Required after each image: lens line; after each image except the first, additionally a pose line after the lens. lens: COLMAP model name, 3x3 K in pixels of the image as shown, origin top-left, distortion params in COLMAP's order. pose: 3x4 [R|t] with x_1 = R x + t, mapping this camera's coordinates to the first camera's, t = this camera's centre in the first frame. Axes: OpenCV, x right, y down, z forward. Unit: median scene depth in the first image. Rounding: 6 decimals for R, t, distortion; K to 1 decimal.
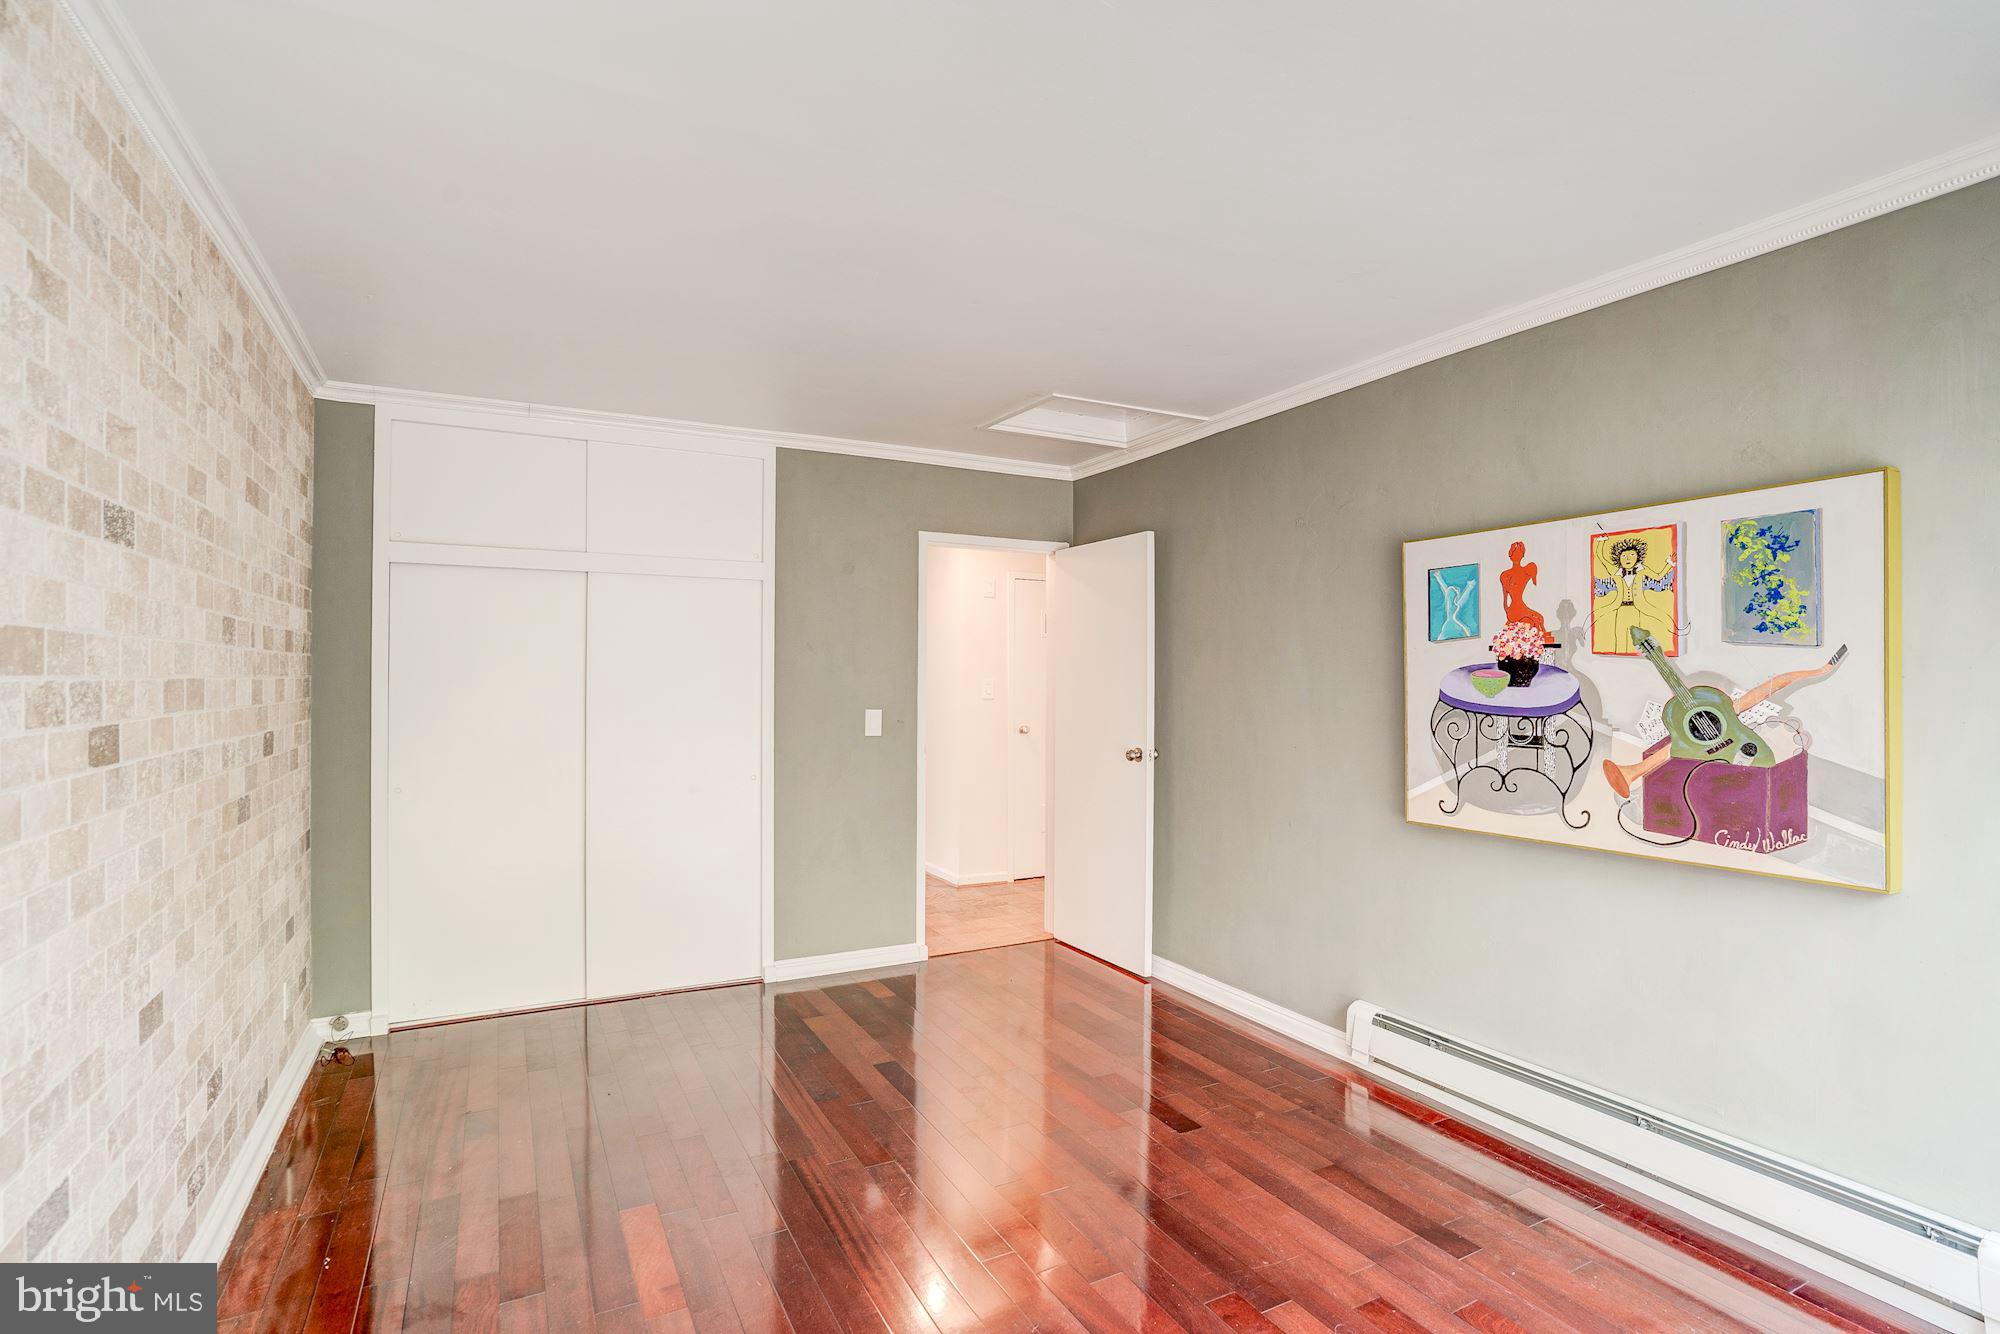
lens RADIAL K [[903.7, 0, 996.5], [0, 903.7, 680.2], [0, 0, 1]] dist [-0.004321, 0.000964]
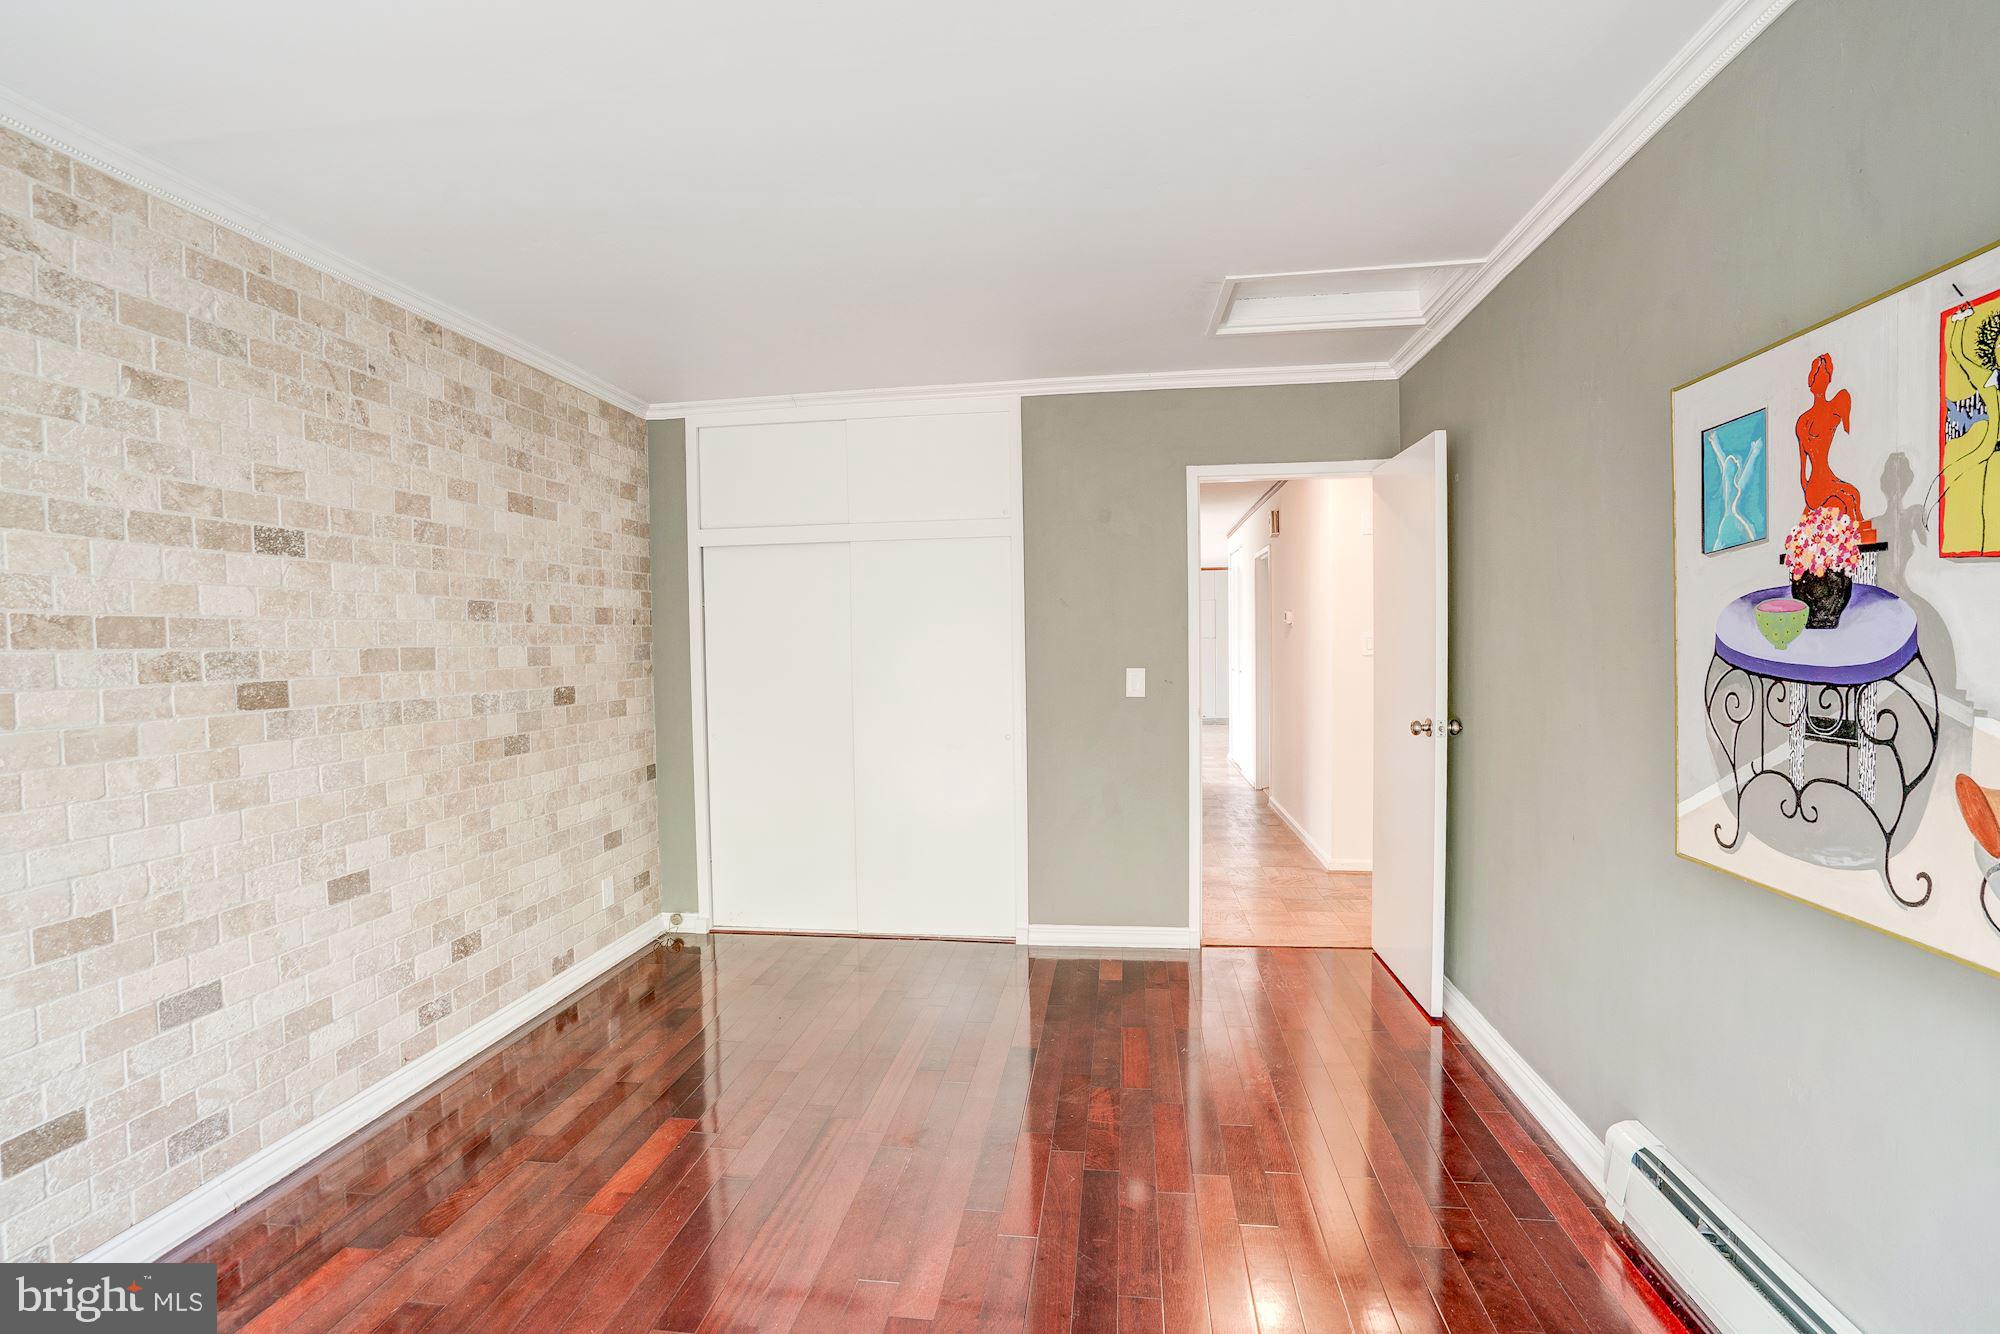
lens RADIAL K [[910.1, 0, 1011.1], [0, 910.1, 678.9], [0, 0, 1]] dist [-0.032395, 0.015244]
pose [[0.834519, 0.005164, -0.550956, 0.460172], [0.019951, 0.999017, 0.039583, 0.006610], [0.550619, -0.044025, 0.833595, 0.284067]]
